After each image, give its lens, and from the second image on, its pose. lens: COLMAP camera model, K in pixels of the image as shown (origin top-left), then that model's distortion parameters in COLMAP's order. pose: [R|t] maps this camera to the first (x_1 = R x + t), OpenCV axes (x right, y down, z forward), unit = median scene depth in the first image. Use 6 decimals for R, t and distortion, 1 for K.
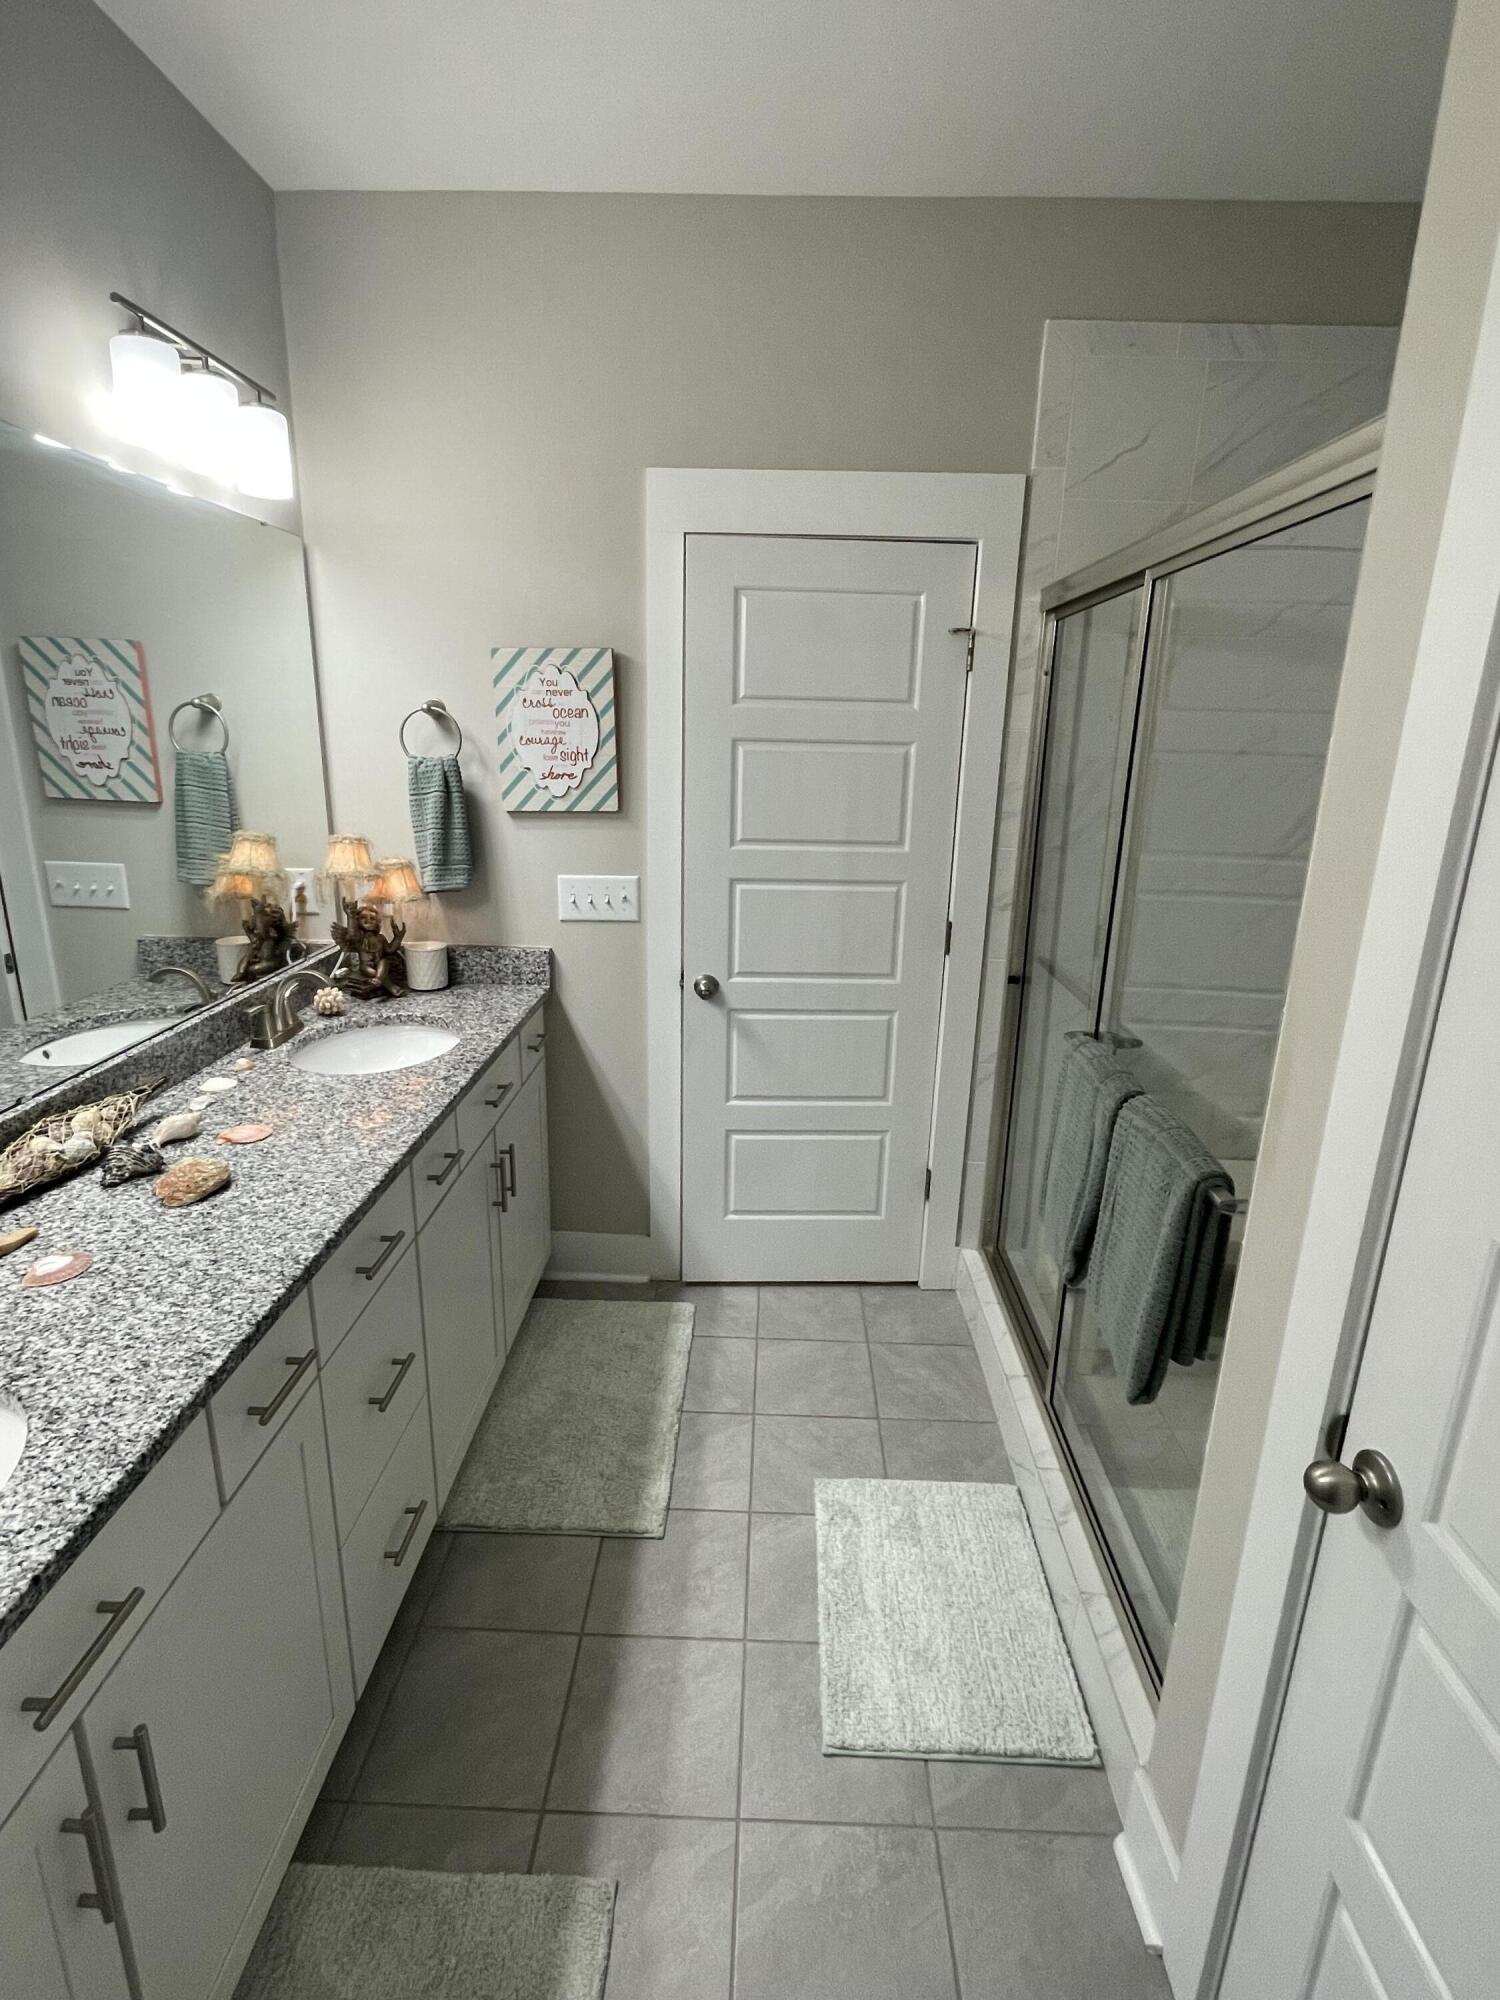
lens RADIAL K [[965.7, 0, 756.8], [0, 965.7, 991.9], [0, 0, 1]] dist [-0.003791, -0.002271]
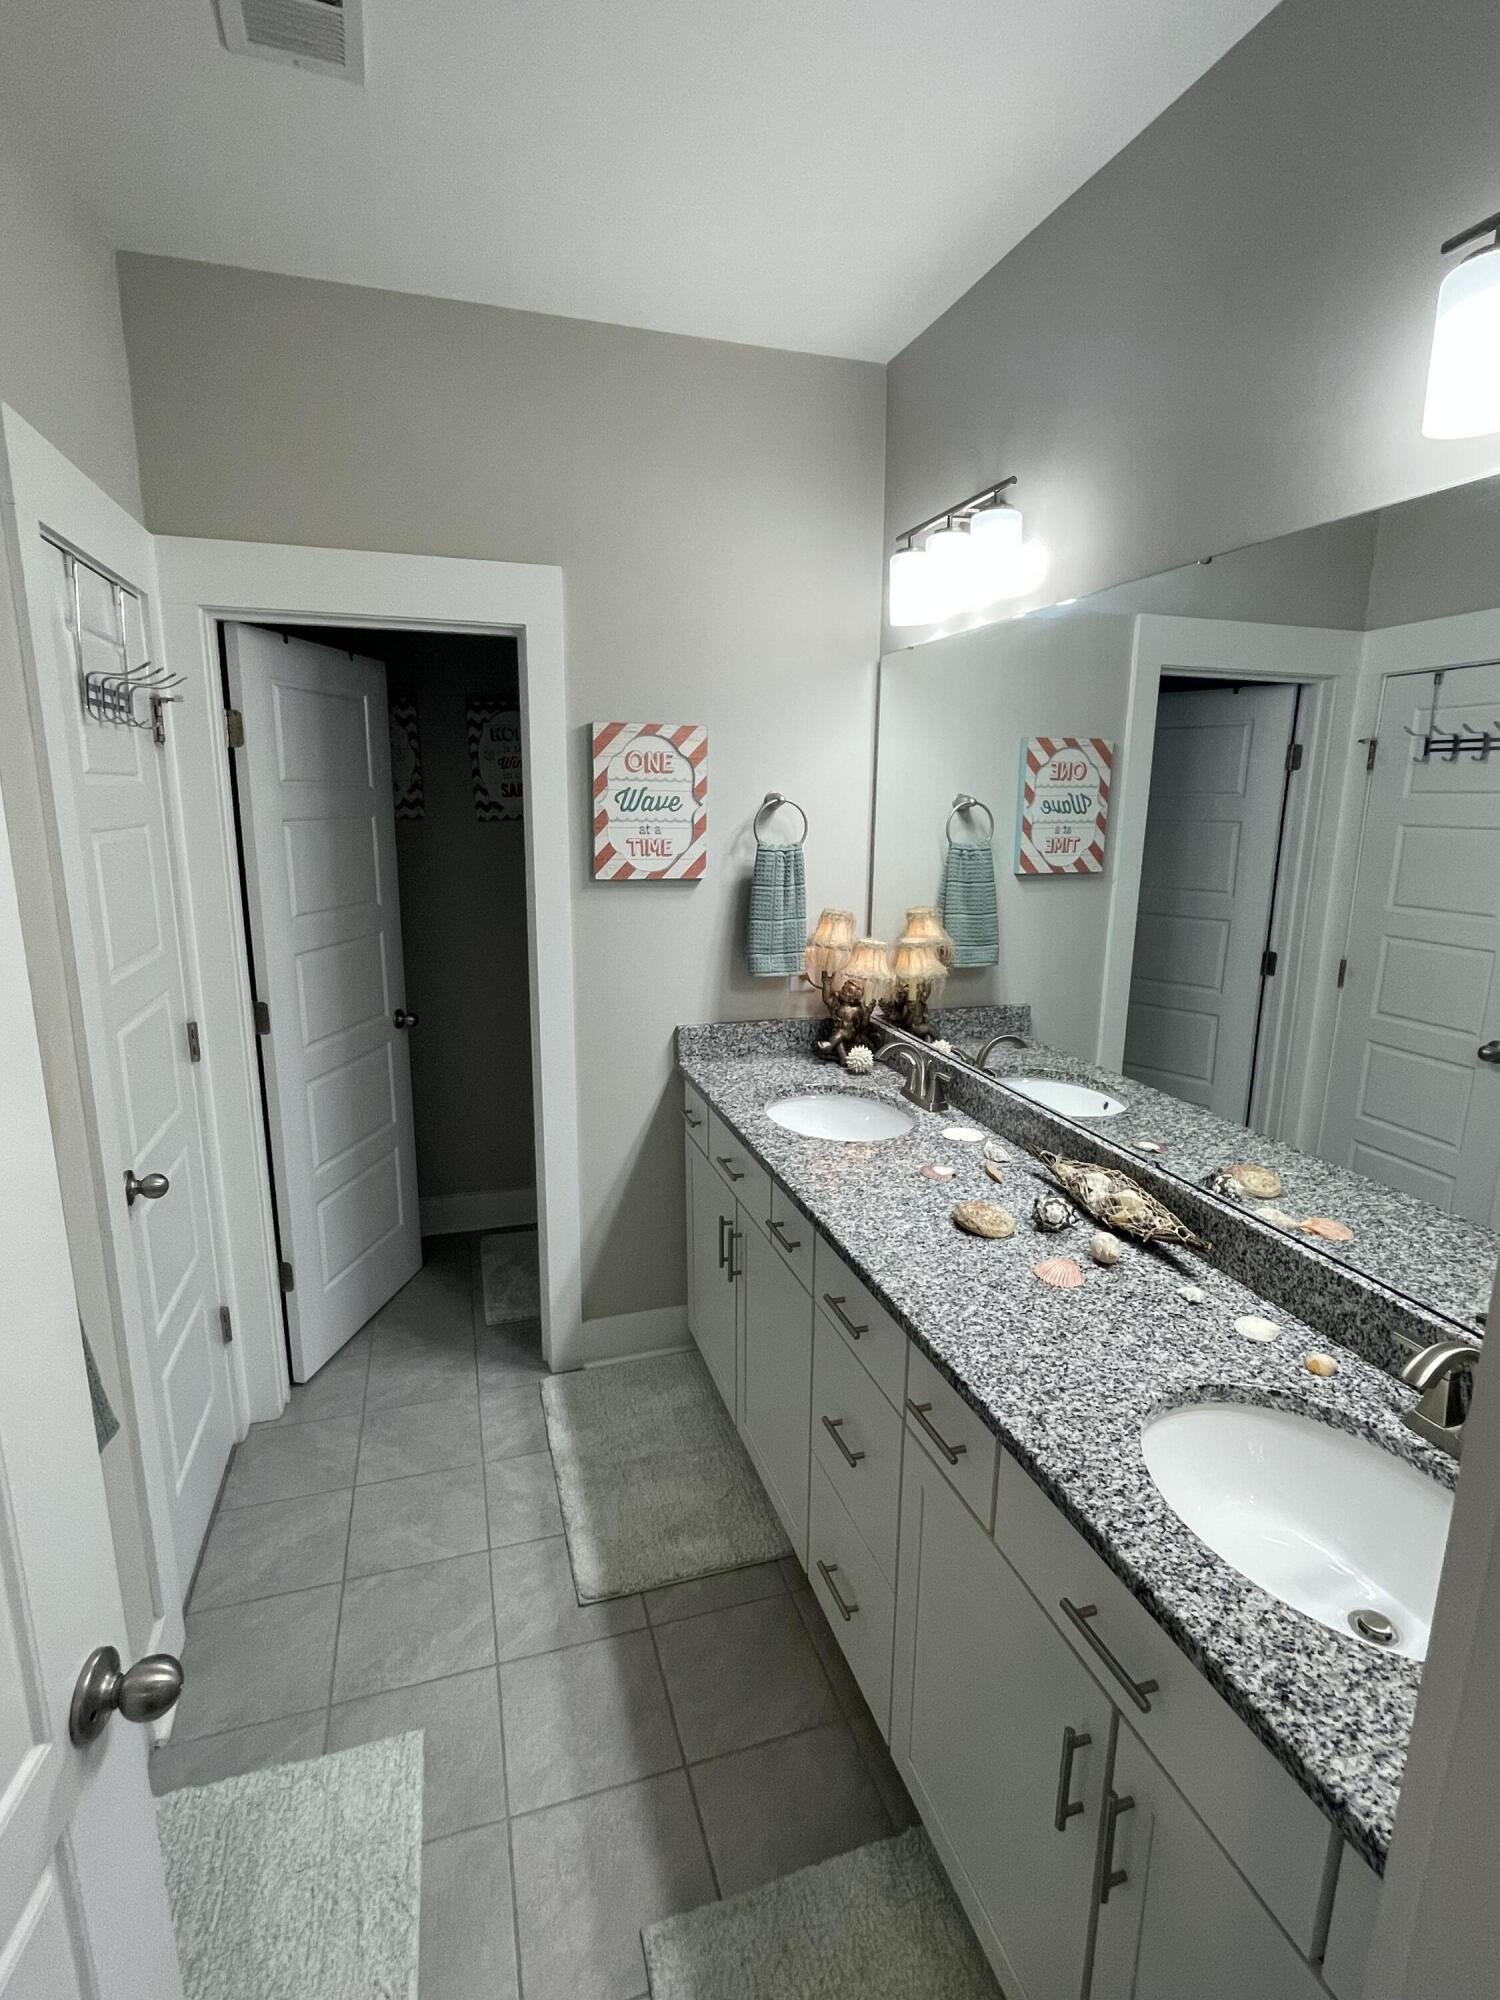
lens RADIAL K [[965.7, 0, 755.7], [0, 965.7, 1000.4], [0, 0, 1]] dist [-0.003791, -0.002271]
pose [[-0.943894, 0.033993, -0.328495, 0.040060], [-0.120161, 0.891161, 0.437486, -0.444906], [0.307613, 0.452413, -0.837076, 1.531875]]
